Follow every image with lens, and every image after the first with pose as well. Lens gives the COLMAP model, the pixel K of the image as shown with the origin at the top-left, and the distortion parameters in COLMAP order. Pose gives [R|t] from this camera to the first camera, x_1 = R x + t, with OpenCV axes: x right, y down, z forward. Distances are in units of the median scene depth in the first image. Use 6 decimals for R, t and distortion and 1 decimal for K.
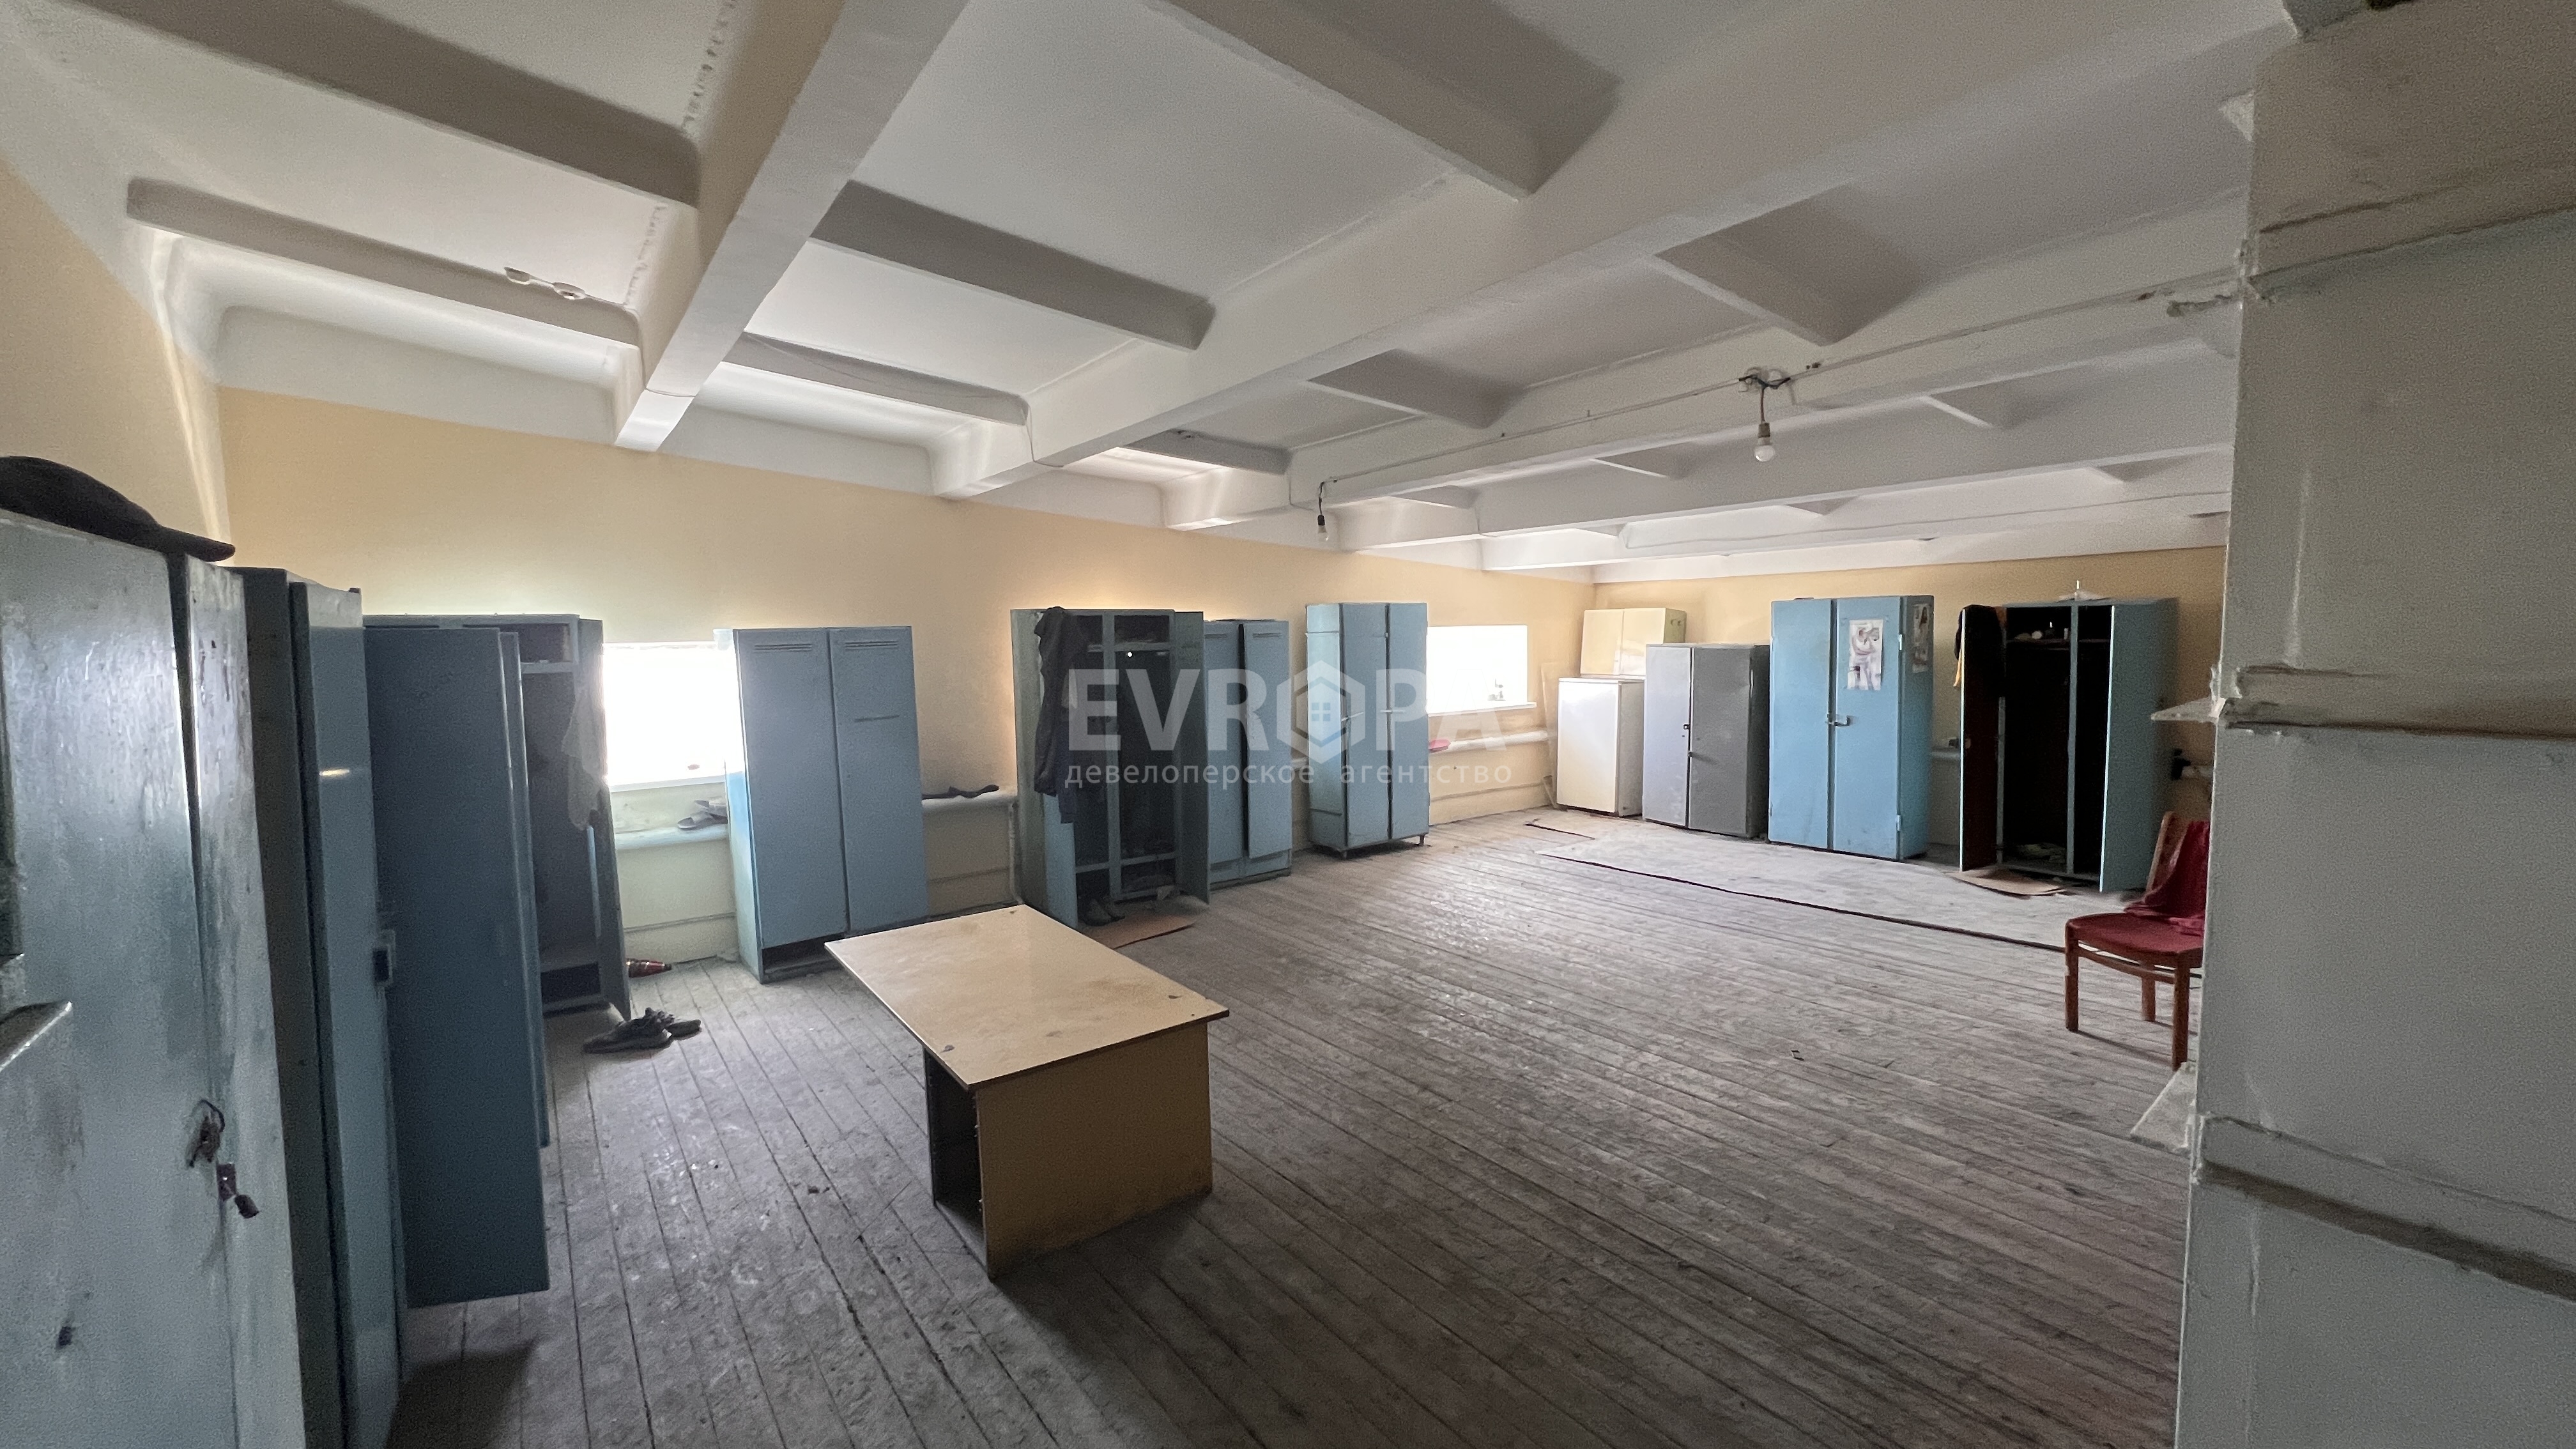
lens RADIAL K [[1013.7, 0, 1288.0], [0, 1013.7, 724.5], [0, 0, 1]] dist [0.000169, -0.000058]
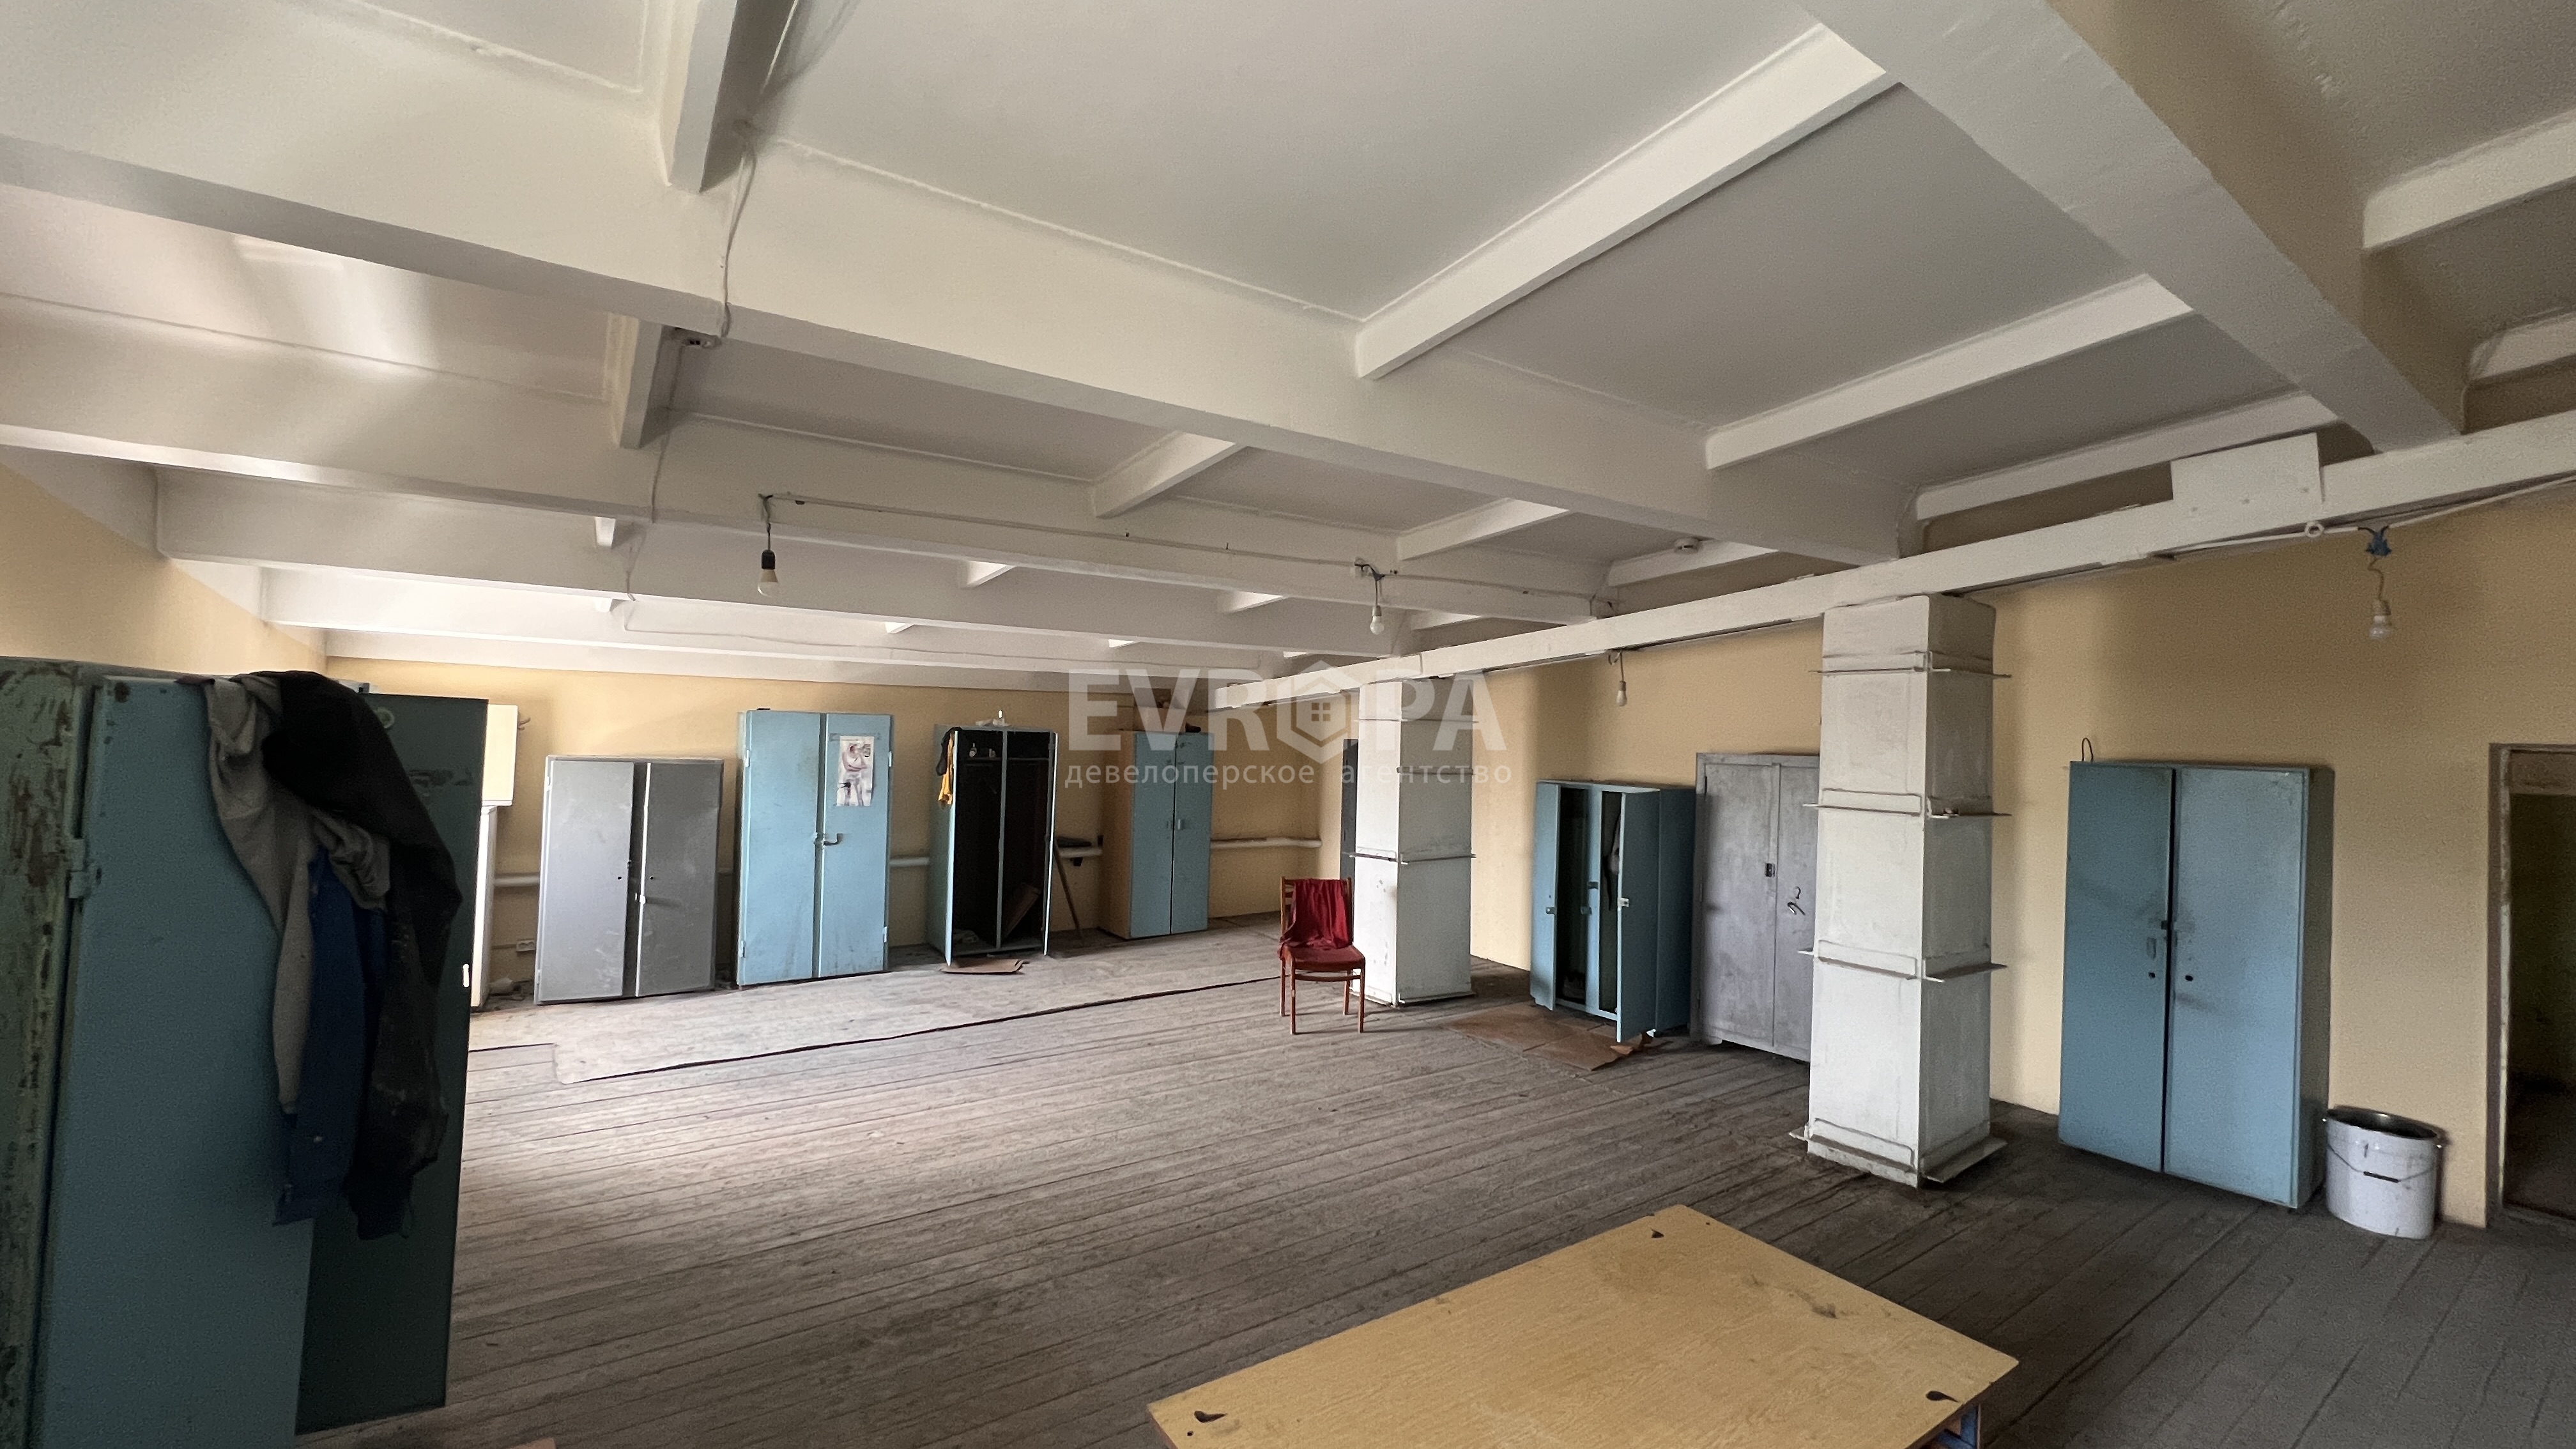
lens RADIAL K [[1013.7, 0, 1288.0], [0, 1013.7, 724.5], [0, 0, 1]] dist [0.000169, -0.000058]
pose [[0.055747, 0.031880, 0.997936, -0.571341], [0.061021, 0.997513, -0.035276, -0.075476], [-0.996578, 0.062862, 0.053663, 0.738863]]
